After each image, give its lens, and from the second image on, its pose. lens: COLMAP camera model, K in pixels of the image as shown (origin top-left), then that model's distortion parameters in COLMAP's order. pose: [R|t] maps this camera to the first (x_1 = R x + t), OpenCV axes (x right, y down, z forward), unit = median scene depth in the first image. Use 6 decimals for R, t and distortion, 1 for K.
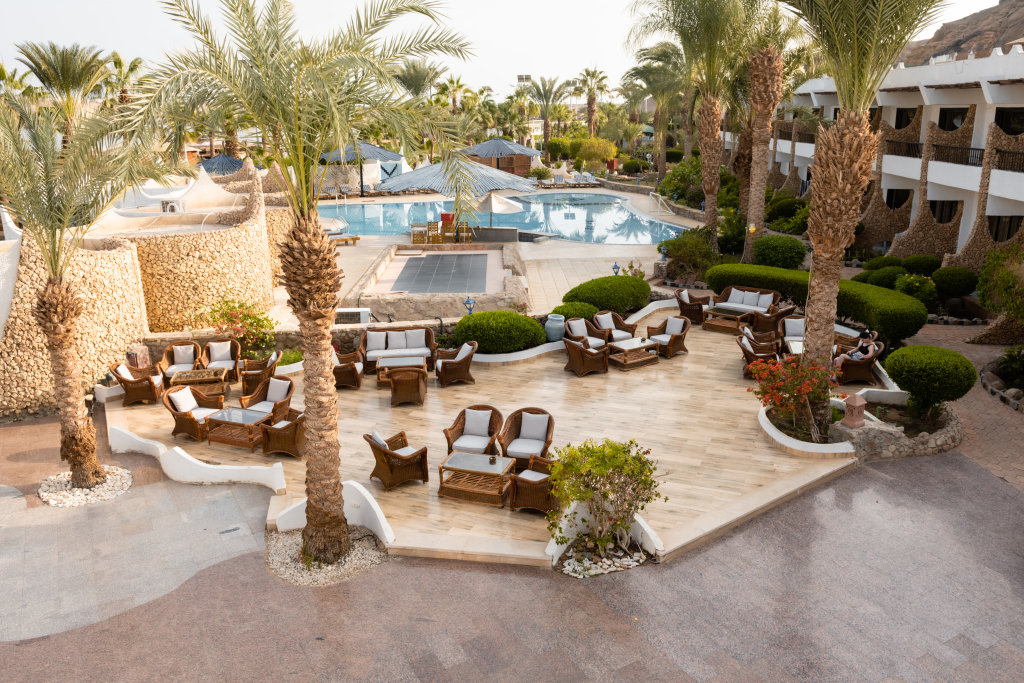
lens RADIAL K [[795.5, 0, 512.0], [0, 795.5, 341.5], [0, 0, 1]] dist [-0.033234, 0.000821]
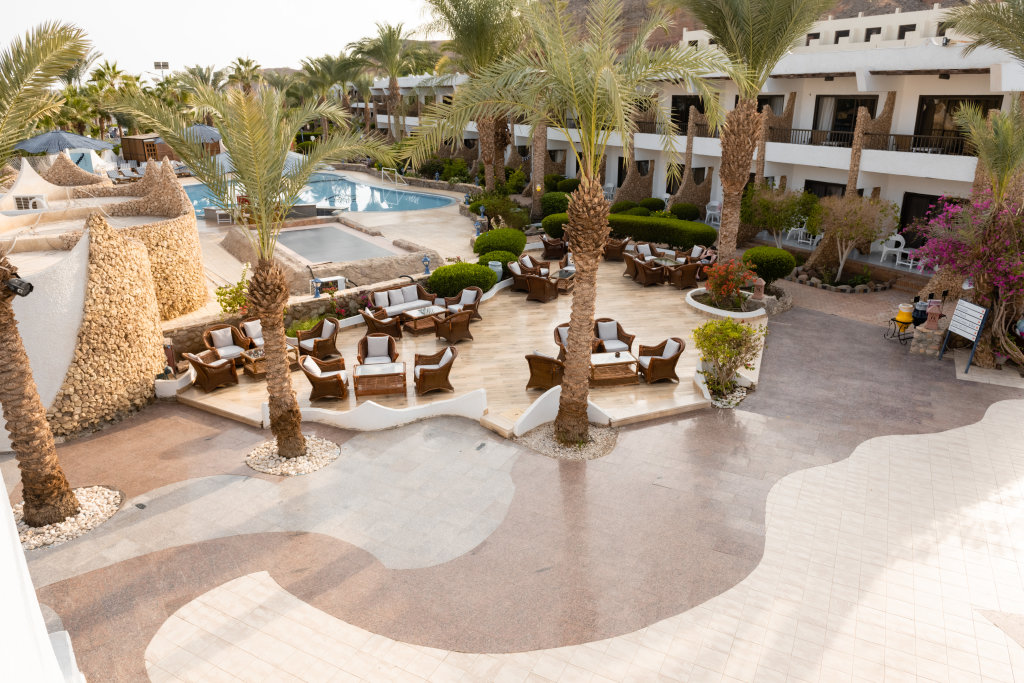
lens RADIAL K [[684.8, 0, 512.0], [0, 684.8, 341.5], [0, 0, 1]] dist [-0.009977, -0.006761]
pose [[0.849583, -0.173518, 0.498097, -0.516929], [0.143518, 0.984758, 0.098259, -0.011720], [-0.507555, -0.011993, 0.861536, 0.039666]]
